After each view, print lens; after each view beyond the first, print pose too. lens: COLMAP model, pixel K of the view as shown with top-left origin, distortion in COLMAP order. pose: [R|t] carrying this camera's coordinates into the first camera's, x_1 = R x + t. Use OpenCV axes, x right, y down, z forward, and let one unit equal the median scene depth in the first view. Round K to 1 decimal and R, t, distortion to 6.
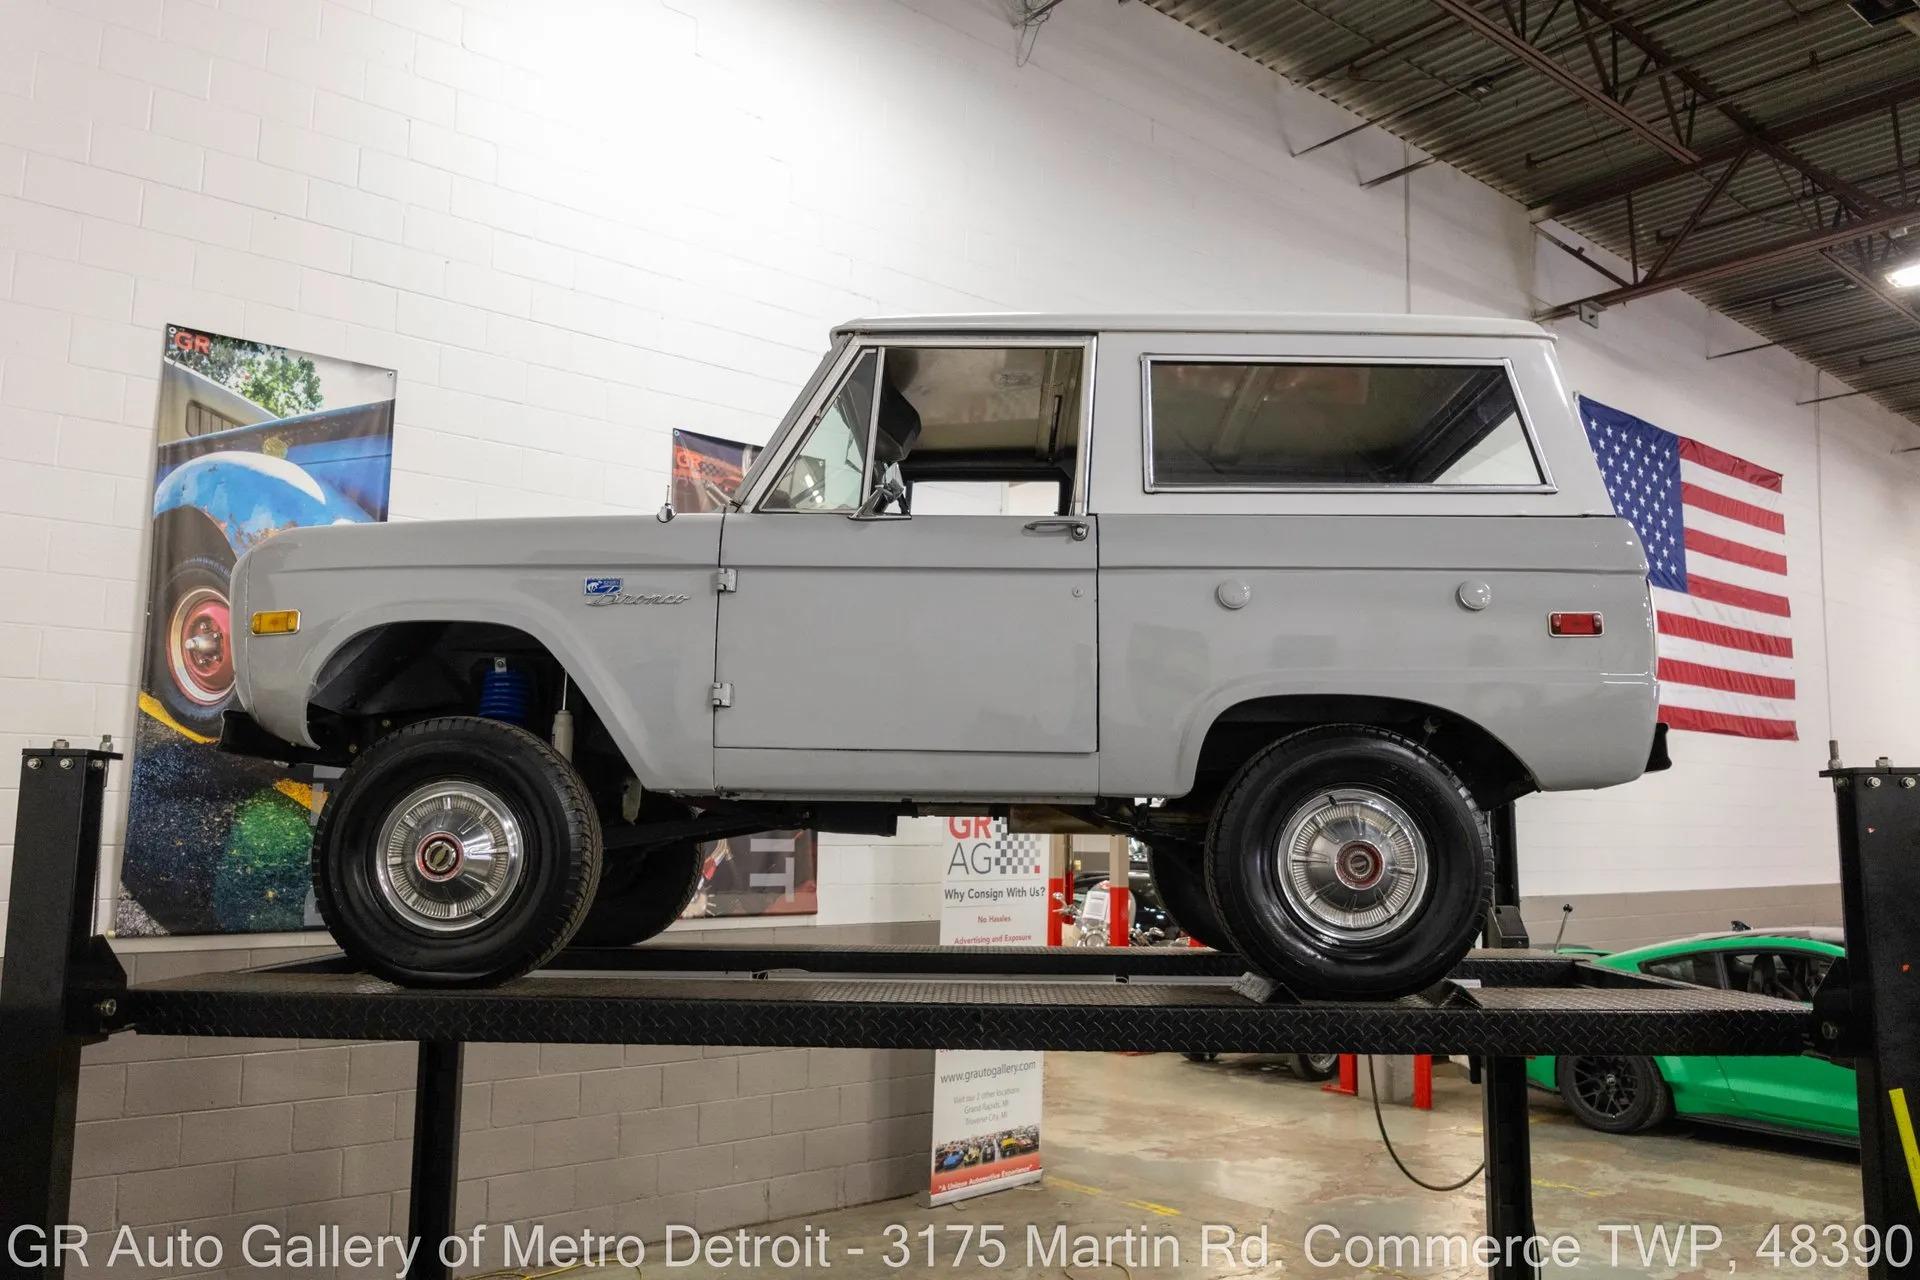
lens RADIAL K [[1431.3, 0, 957.8], [0, 1431.3, 633.5], [0, 0, 1]] dist [0.004036, -0.027971]
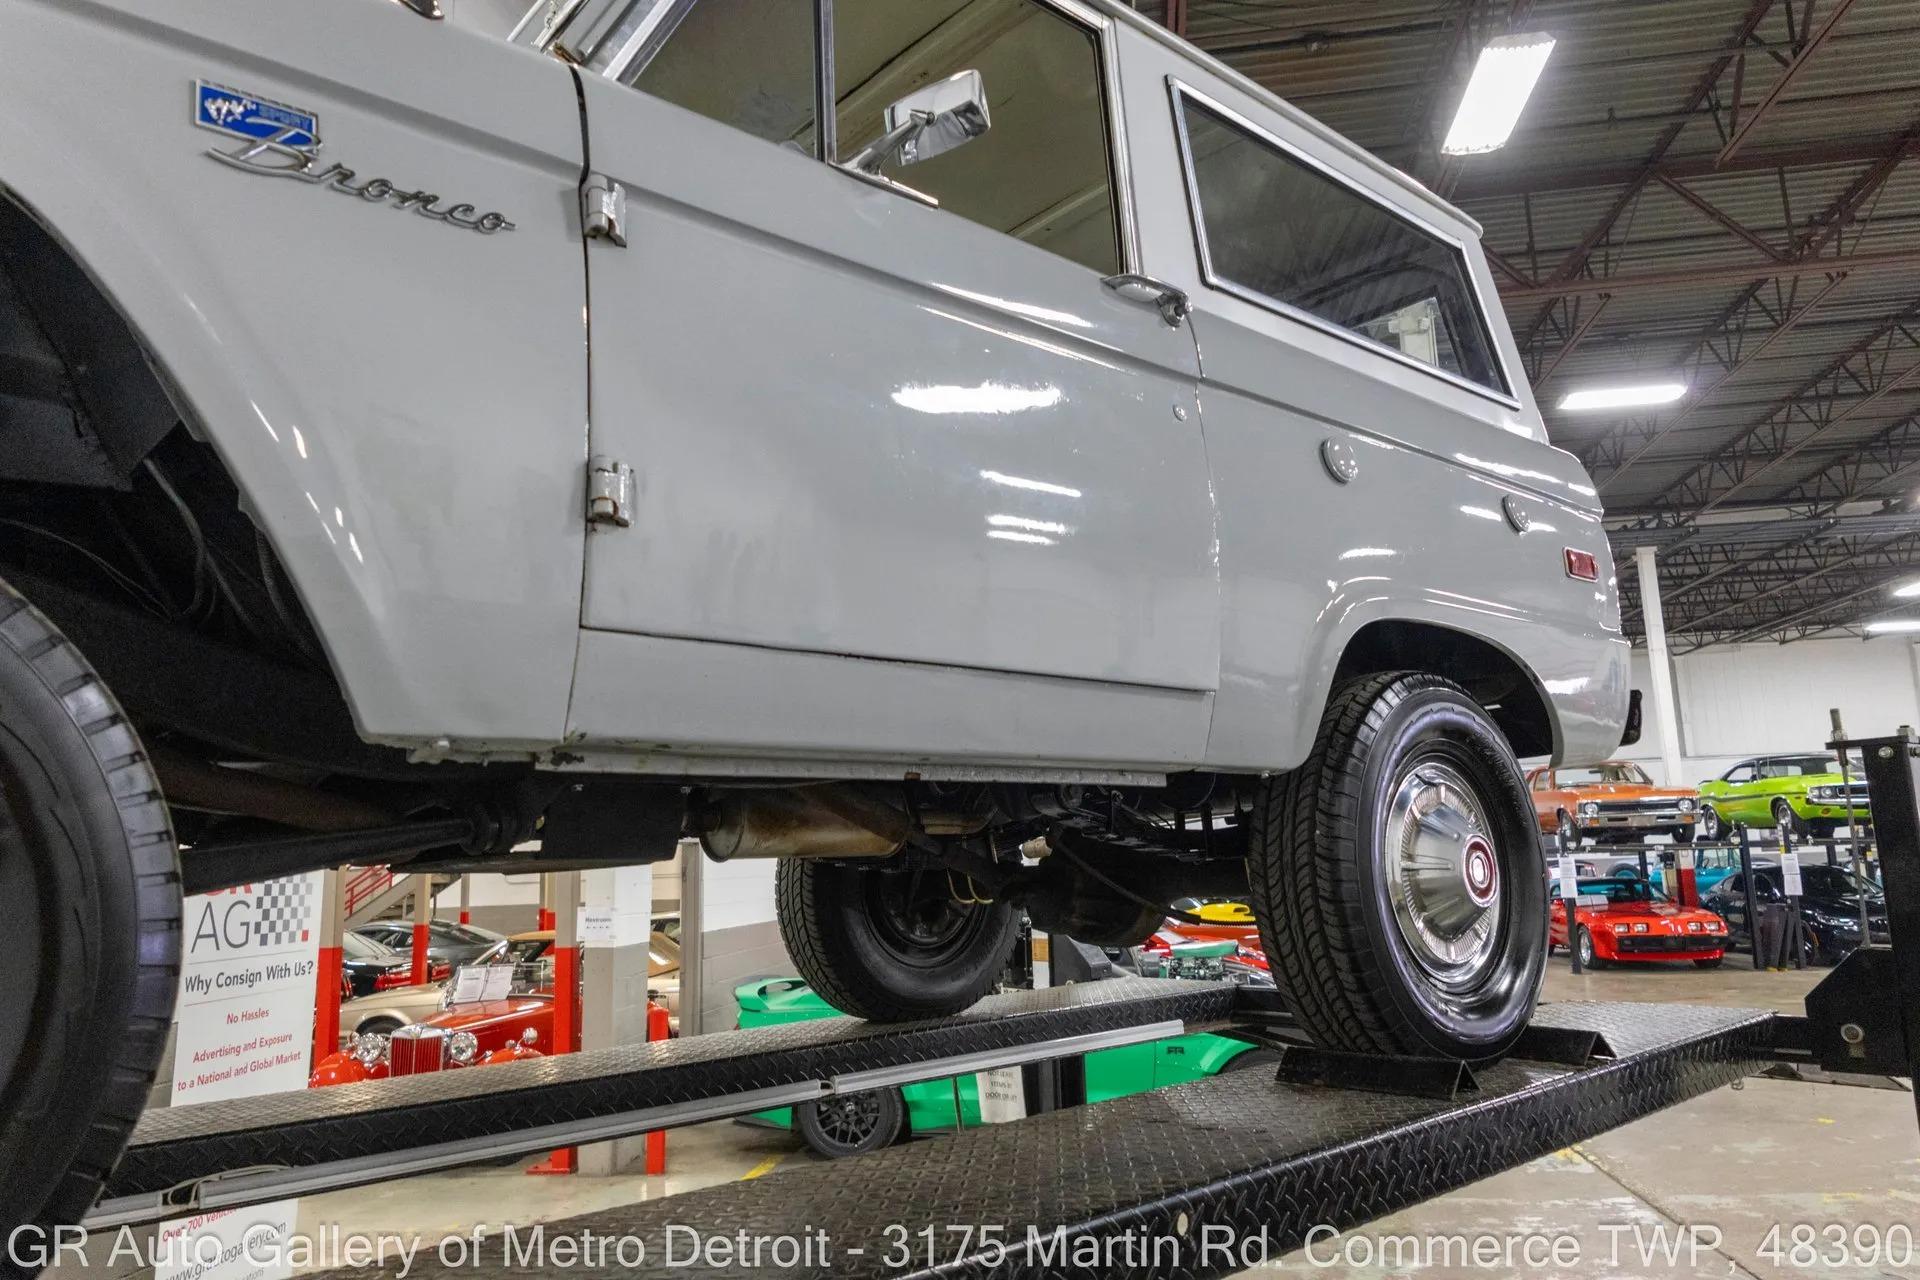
lens RADIAL K [[1306.8, 0, 955.1], [0, 1306.8, 639.0], [0, 0, 1]] dist [0.020480, -0.028374]
pose [[0.733090, 0.078051, 0.675638, -0.217256], [-0.047869, 0.996851, -0.063219, 0.065675], [-0.678445, 0.014003, 0.734518, 0.447872]]
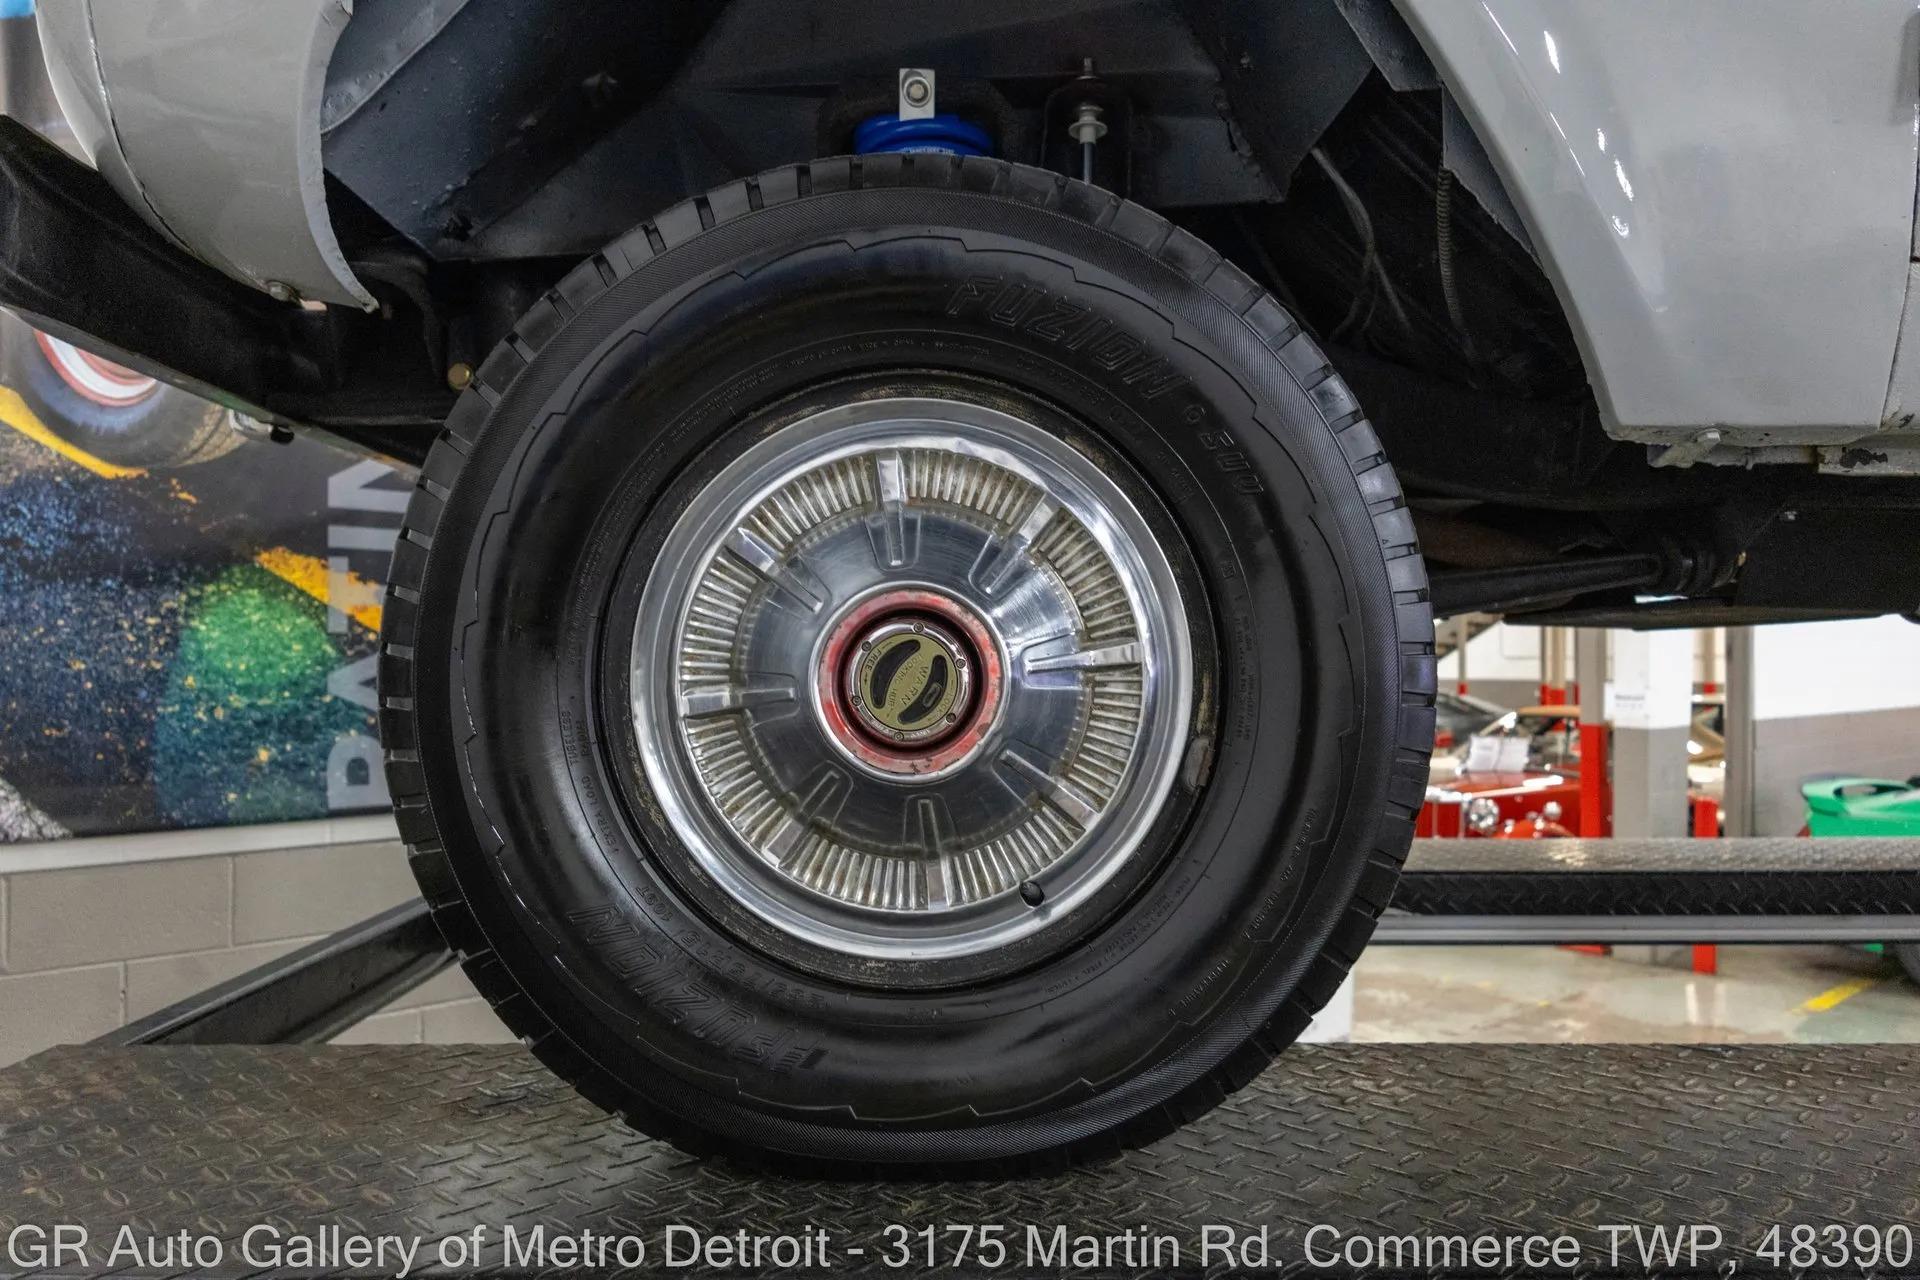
lens RADIAL K [[1306.8, 0, 955.1], [0, 1306.8, 639.0], [0, 0, 1]] dist [0.020480, -0.028374]
pose [[0.999402, -0.009267, 0.033299, -0.232804], [0.005102, 0.992388, 0.123045, 0.077702], [-0.034186, -0.122801, 0.991842, 0.500099]]
